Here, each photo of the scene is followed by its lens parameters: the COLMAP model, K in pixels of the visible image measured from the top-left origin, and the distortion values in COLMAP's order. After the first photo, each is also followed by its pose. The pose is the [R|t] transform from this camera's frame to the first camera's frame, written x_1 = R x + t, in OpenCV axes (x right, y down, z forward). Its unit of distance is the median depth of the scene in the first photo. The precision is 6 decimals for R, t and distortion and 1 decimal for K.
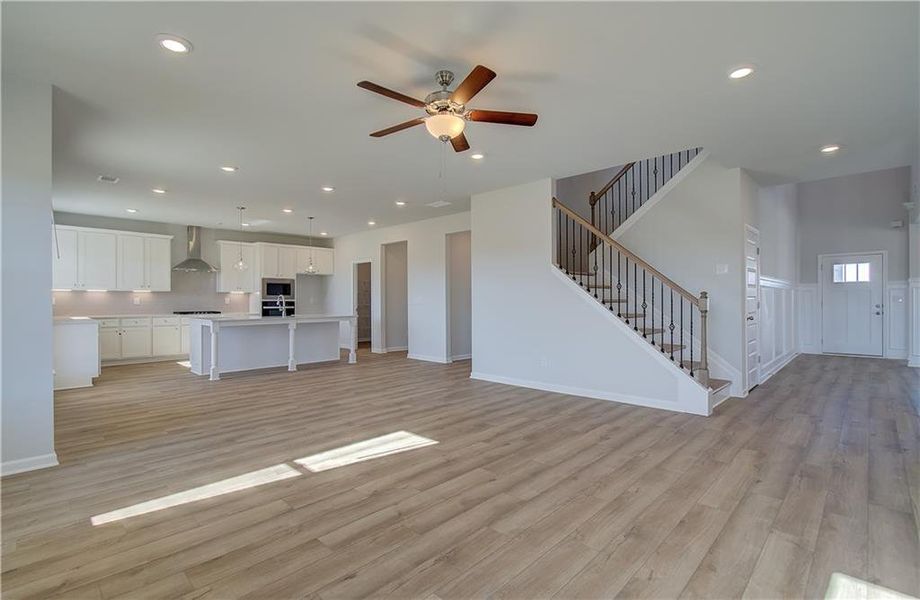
lens RADIAL K [[405.7, 0, 458.6], [0, 405.7, 302.0], [0, 0, 1]] dist [-0.020792, 0.001306]
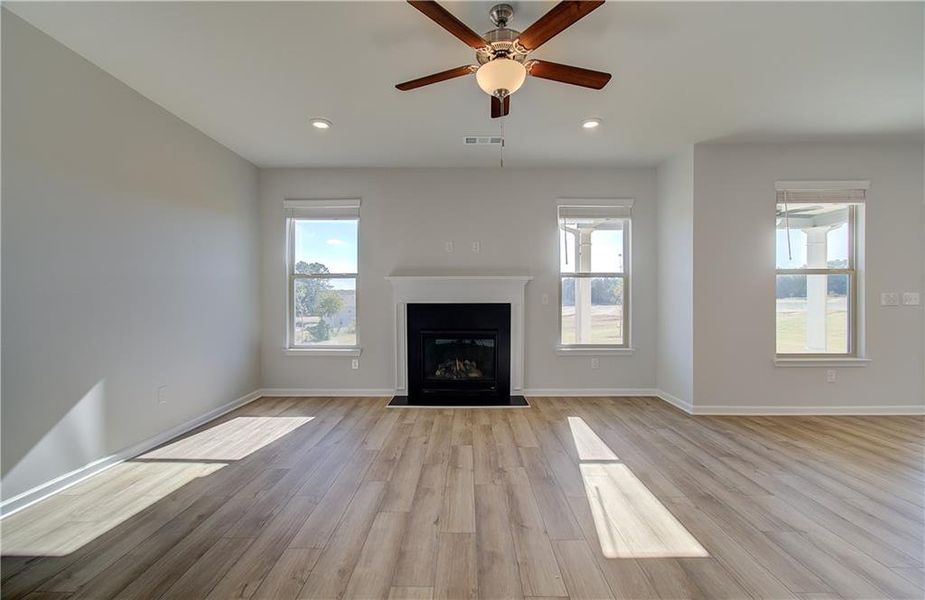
lens RADIAL K [[396.2, 0, 461.0], [0, 396.2, 297.2], [0, 0, 1]] dist [-0.013115, 0.004375]
pose [[-0.709500, 0.006124, -0.704679, 0.623546], [0.000099, 0.999963, 0.008591, -0.013003], [0.704706, 0.006025, -0.709474, 1.649725]]
